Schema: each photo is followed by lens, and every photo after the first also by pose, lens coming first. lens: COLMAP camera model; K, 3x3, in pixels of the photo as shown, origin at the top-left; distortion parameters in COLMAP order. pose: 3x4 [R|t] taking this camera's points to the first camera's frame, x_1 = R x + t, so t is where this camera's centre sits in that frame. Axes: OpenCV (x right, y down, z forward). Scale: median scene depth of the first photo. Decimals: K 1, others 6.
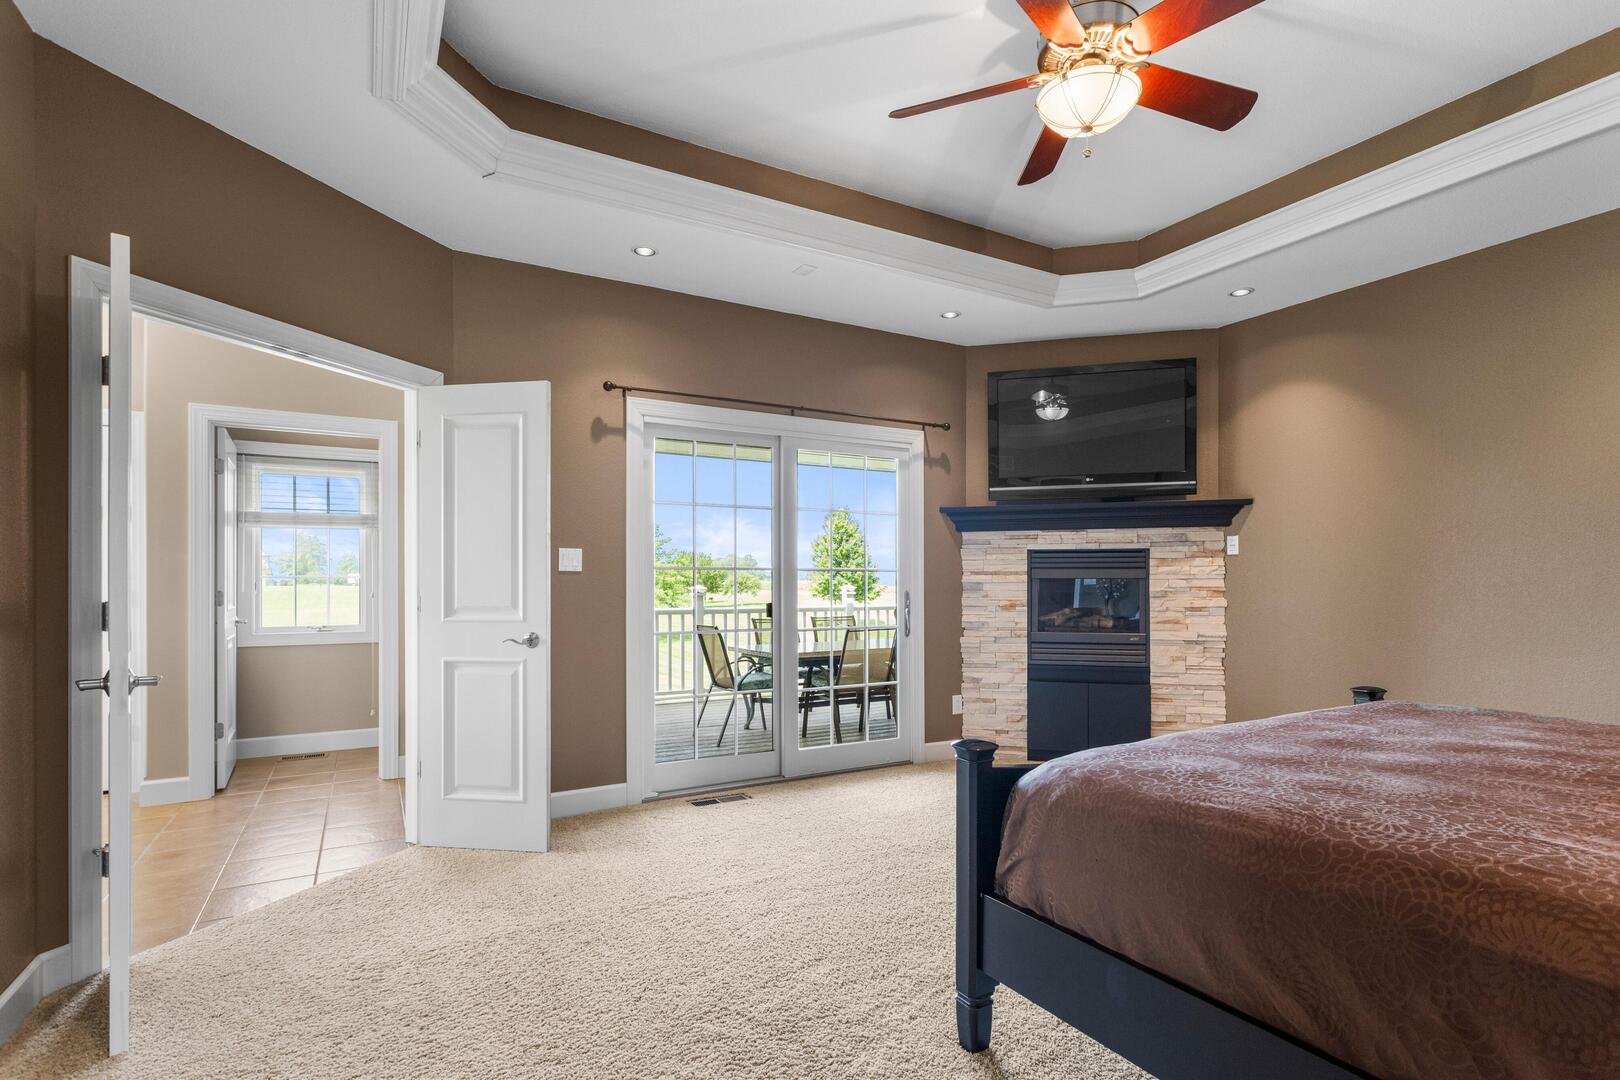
lens RADIAL K [[776.4, 0, 801.9], [0, 776.4, 581.6], [0, 0, 1]] dist [0.002715, 0.001416]
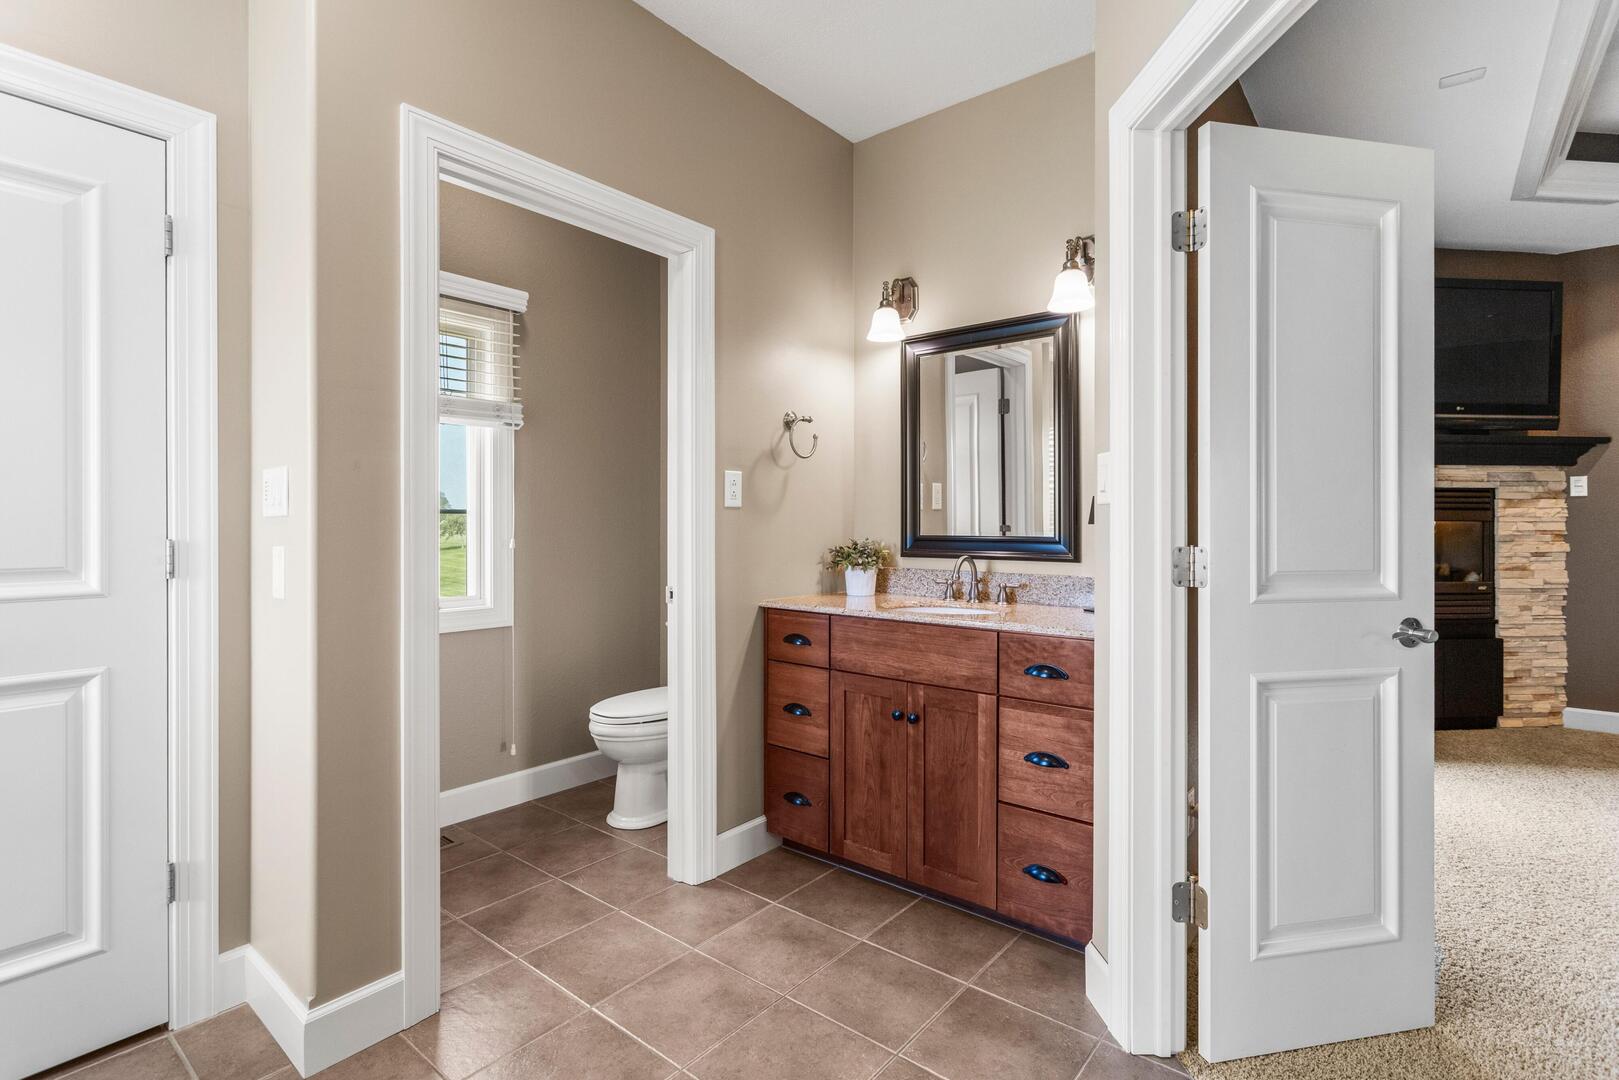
lens RADIAL K [[776.0, 0, 809.6], [0, 776.0, 523.6], [0, 0, 1]] dist [0.002715, 0.001416]
pose [[0.930223, 0.004873, 0.366964, -0.647218], [-0.005797, 0.999982, 0.001416, 0.002454], [-0.366950, -0.003445, 0.930234, 0.456684]]
